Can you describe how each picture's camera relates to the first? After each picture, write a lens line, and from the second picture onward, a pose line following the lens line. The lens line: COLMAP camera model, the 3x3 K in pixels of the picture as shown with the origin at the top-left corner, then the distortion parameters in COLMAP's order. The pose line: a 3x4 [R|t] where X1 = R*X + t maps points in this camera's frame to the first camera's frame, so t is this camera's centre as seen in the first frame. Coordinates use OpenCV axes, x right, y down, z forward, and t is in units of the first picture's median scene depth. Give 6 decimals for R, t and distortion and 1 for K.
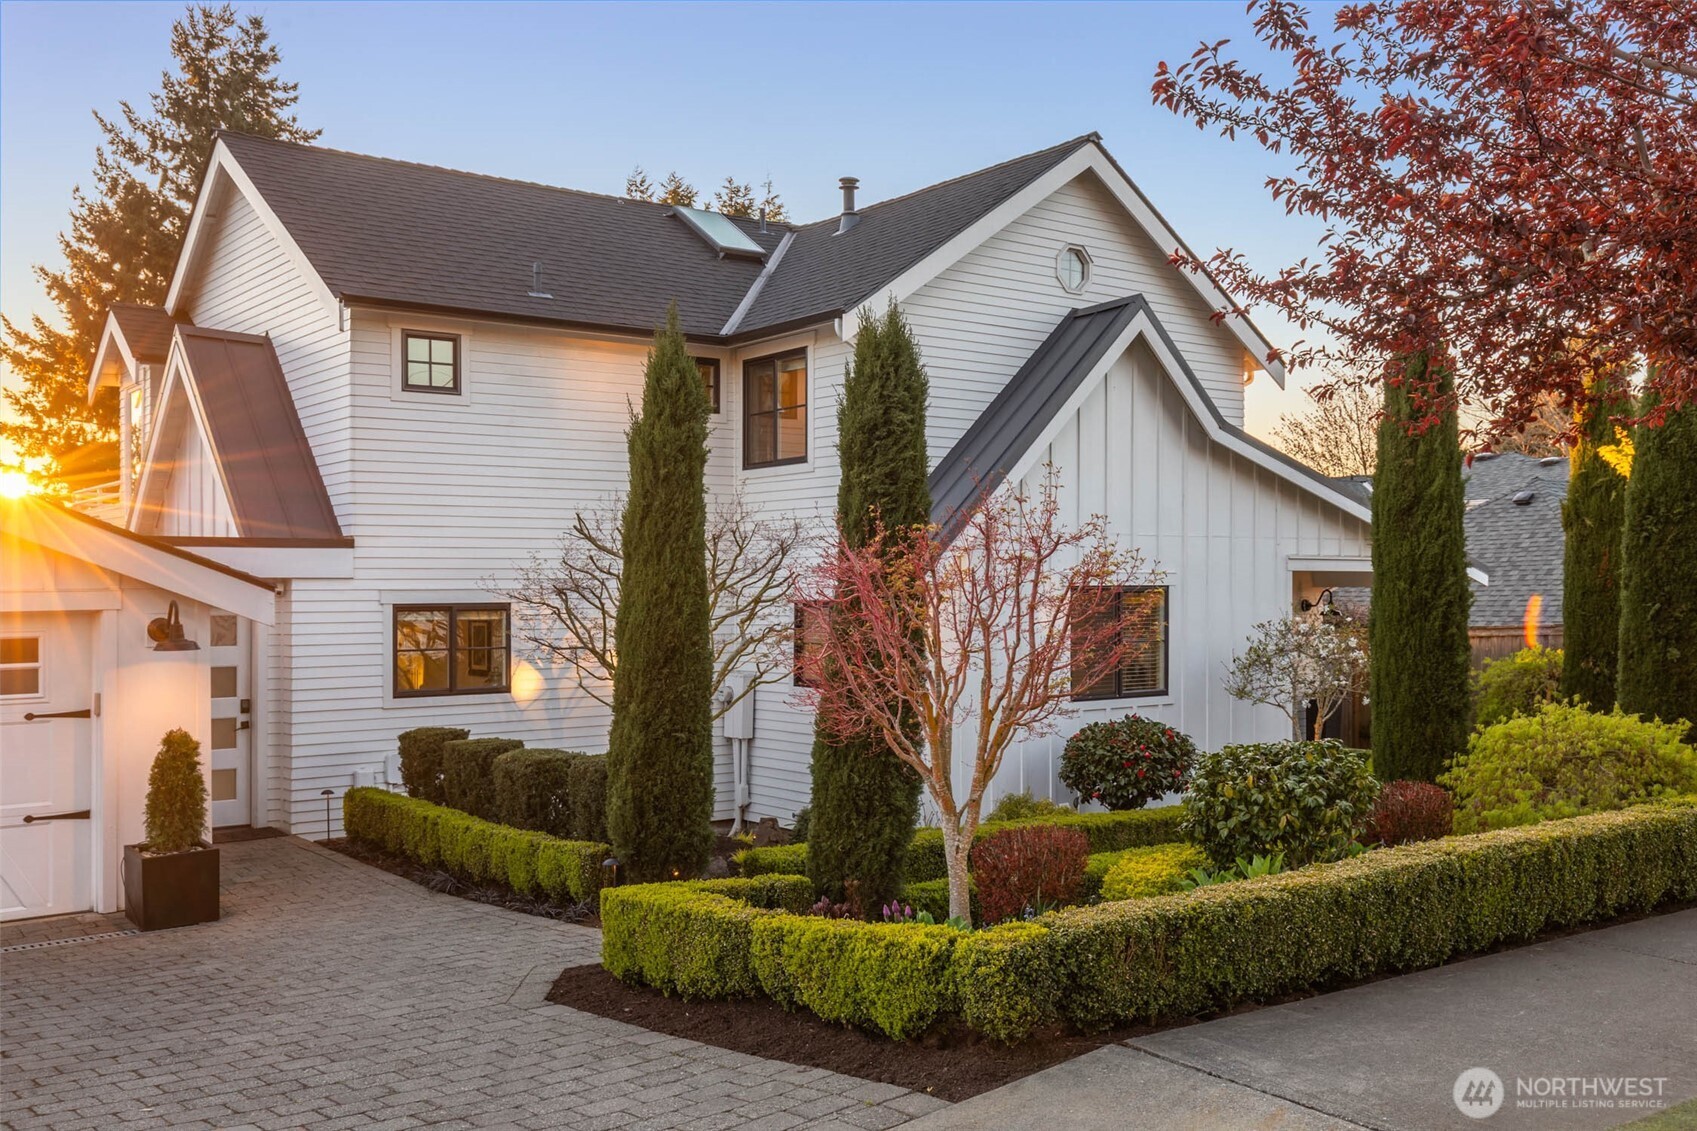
lens RADIAL K [[1540.1, 0, 839.6], [0, 1540.1, 594.4], [0, 0, 1]] dist [-0.001156, 0.000000]
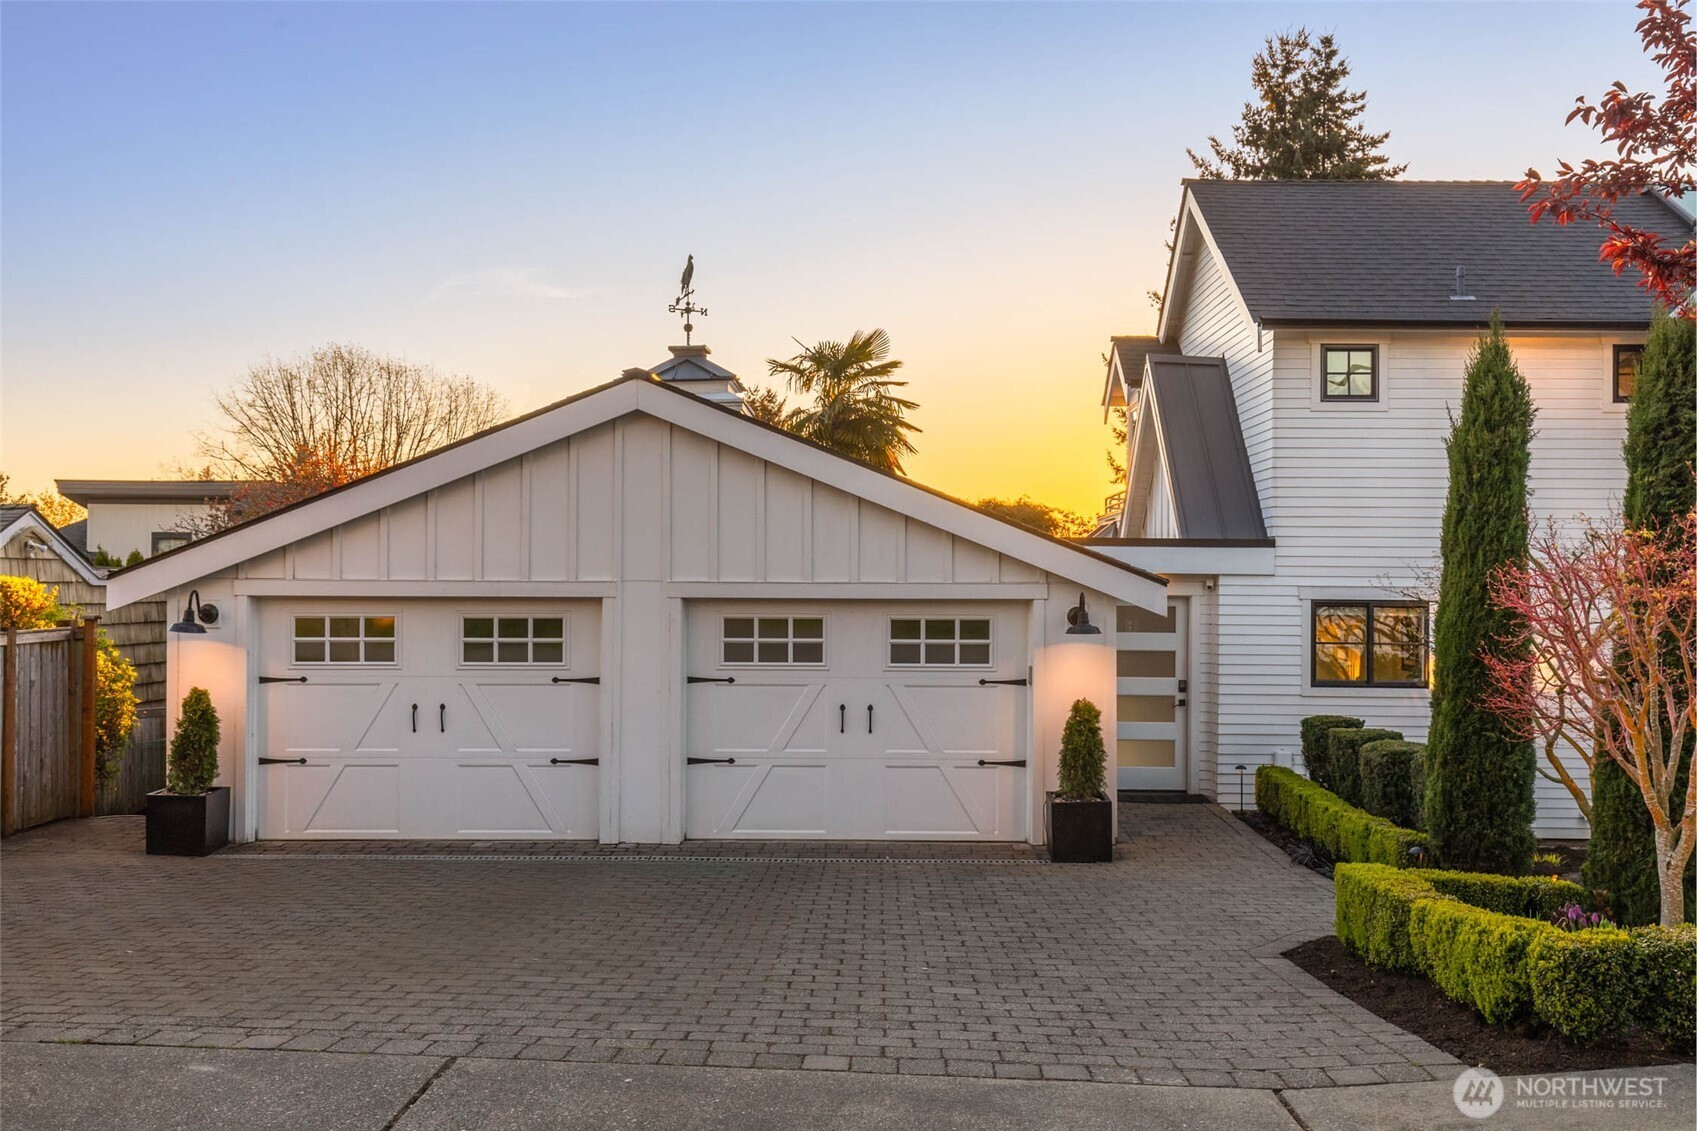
lens RADIAL K [[1540.1, 0, 846.1], [0, 1540.1, 557.3], [0, 0, 1]] dist [-0.001156, 0.000000]
pose [[0.772707, 0.004215, -0.634749, 0.155023], [-0.016580, 0.999771, -0.013545, -0.003454], [0.634547, 0.020990, 0.772599, -0.043385]]
